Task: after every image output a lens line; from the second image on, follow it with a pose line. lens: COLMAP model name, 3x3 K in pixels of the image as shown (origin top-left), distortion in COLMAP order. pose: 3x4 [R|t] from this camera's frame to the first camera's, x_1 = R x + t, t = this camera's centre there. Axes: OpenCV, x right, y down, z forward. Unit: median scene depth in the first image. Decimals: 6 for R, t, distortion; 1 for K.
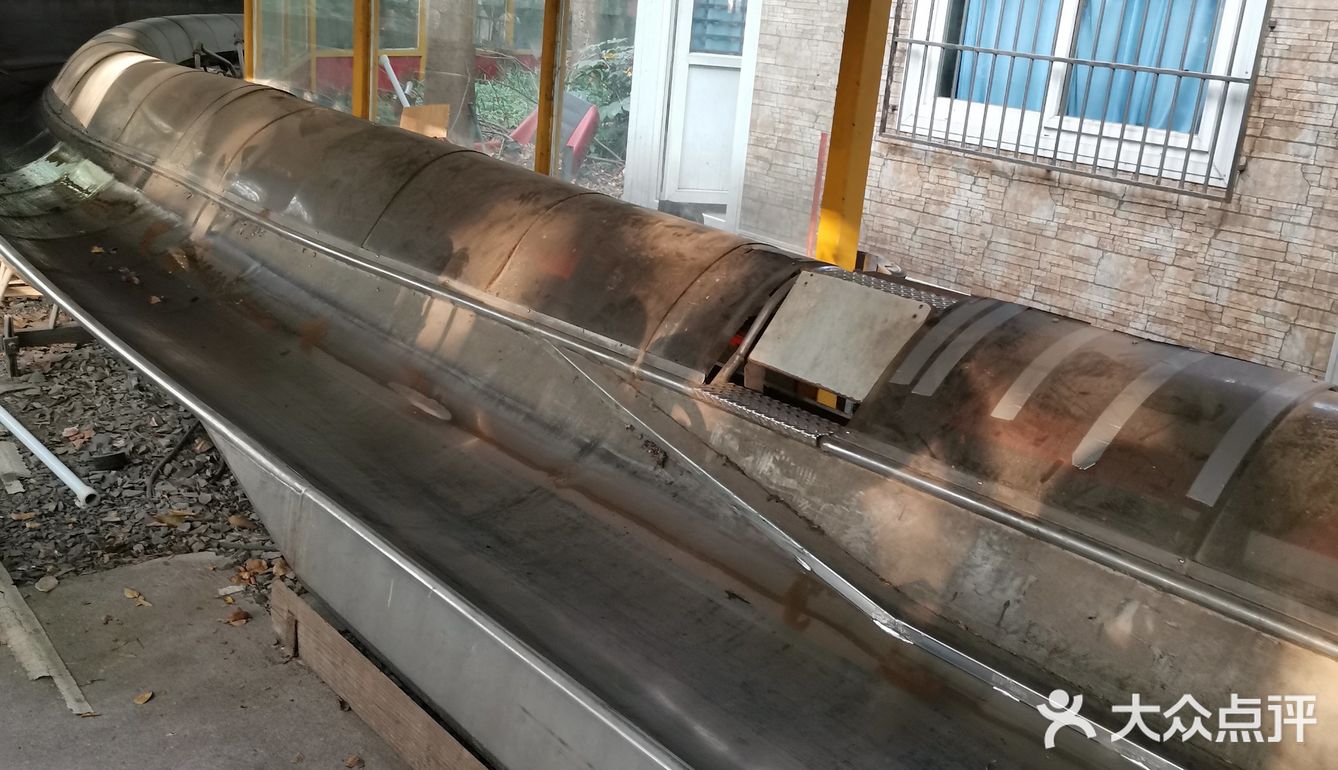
lens RADIAL K [[1283.0, 0, 626.8], [0, 1283.0, 385.5], [0, 0, 1]] dist [0.082965, -0.148563]
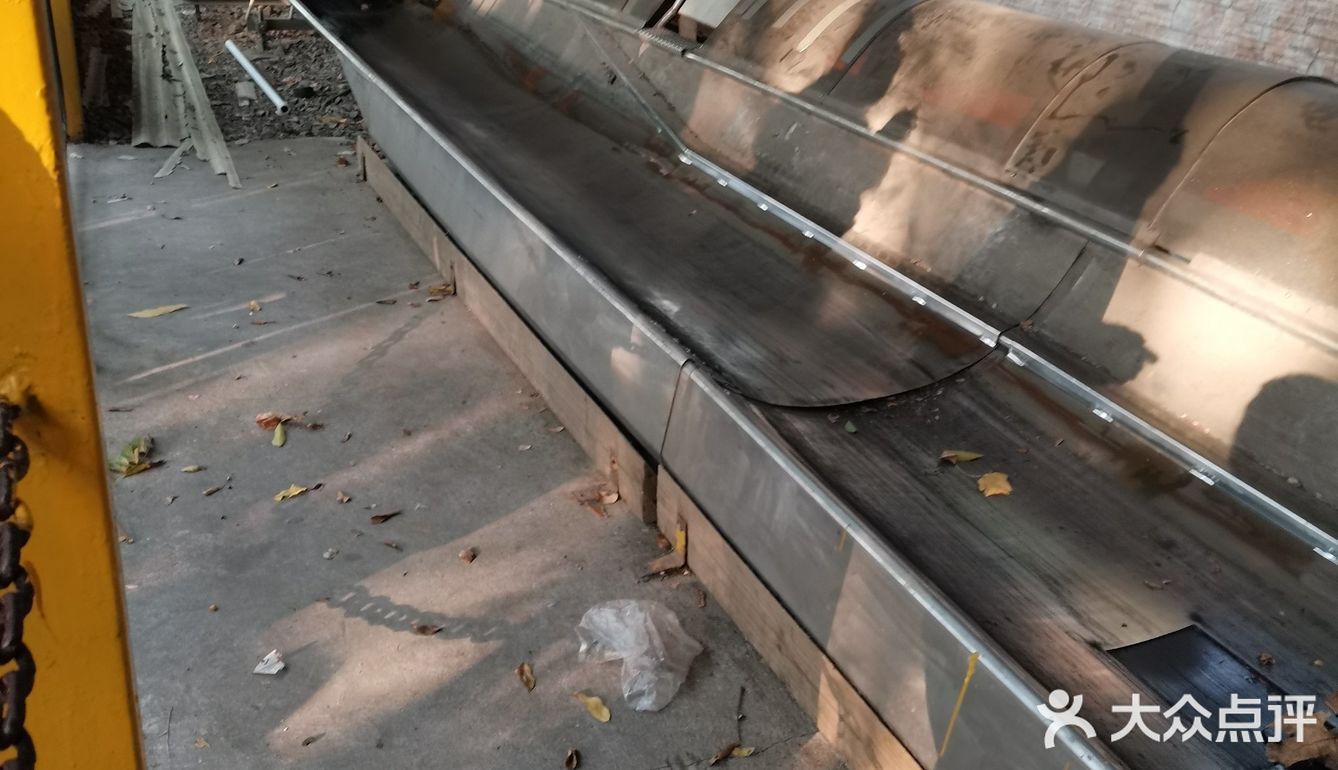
lens RADIAL K [[1283.0, 0, 626.8], [0, 1283.0, 385.5], [0, 0, 1]] dist [0.082965, -0.148563]
pose [[0.958903, 0.087069, -0.270044, 0.394178], [-0.054723, 0.990635, 0.125088, 0.182409], [0.278407, -0.105169, 0.954688, -0.372621]]
